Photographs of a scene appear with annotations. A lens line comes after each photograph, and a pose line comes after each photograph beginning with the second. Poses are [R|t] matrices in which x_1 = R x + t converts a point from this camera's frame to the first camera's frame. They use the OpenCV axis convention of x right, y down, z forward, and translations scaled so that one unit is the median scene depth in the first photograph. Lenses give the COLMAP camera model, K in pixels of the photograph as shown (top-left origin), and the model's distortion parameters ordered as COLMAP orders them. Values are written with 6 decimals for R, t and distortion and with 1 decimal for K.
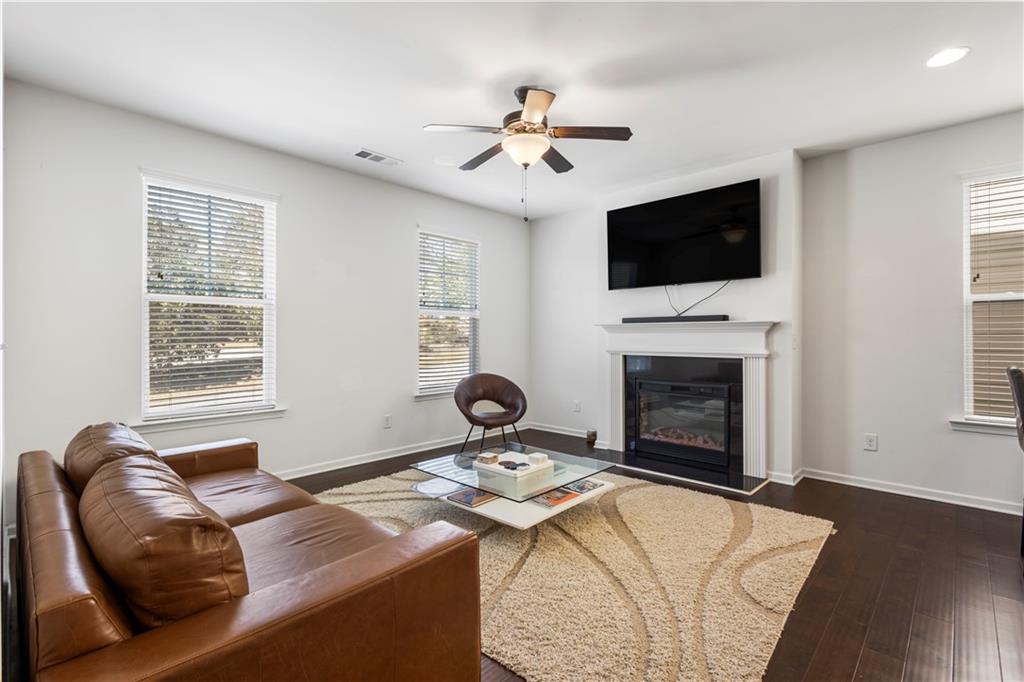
lens RADIAL K [[475.4, 0, 512.7], [0, 475.4, 337.6], [0, 0, 1]] dist [0.017788, -0.000289]
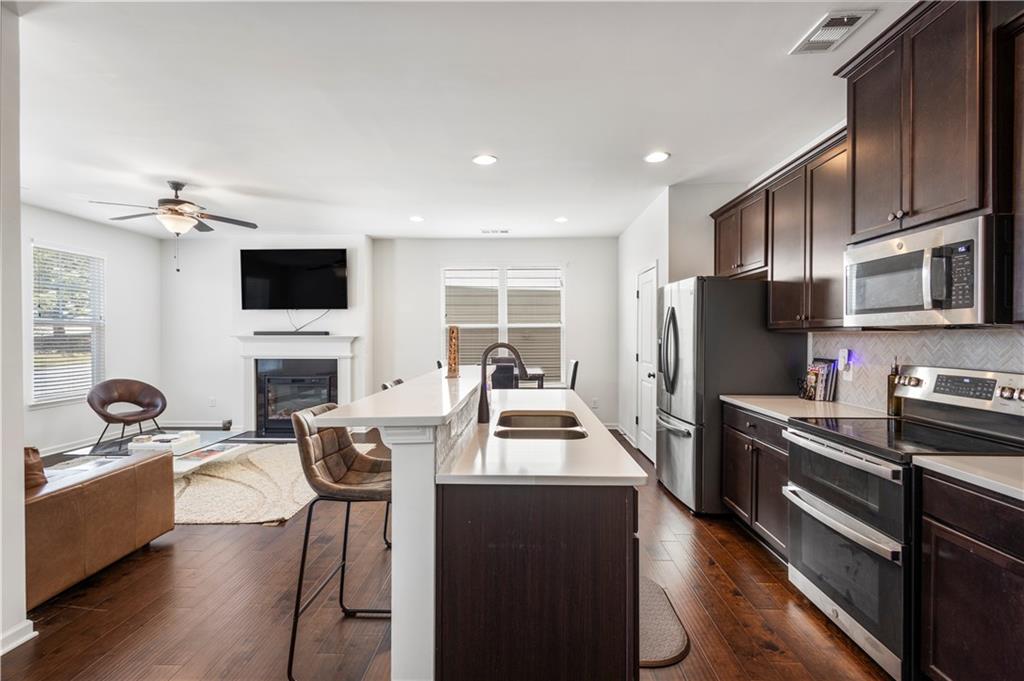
lens RADIAL K [[475.4, 0, 510.6], [0, 475.4, 339.6], [0, 0, 1]] dist [0.017788, -0.000289]
pose [[0.756772, -0.005552, 0.653656, -0.109024], [-0.000150, 0.999962, 0.008667, -0.031750], [-0.653679, -0.006657, 0.756743, -0.524715]]
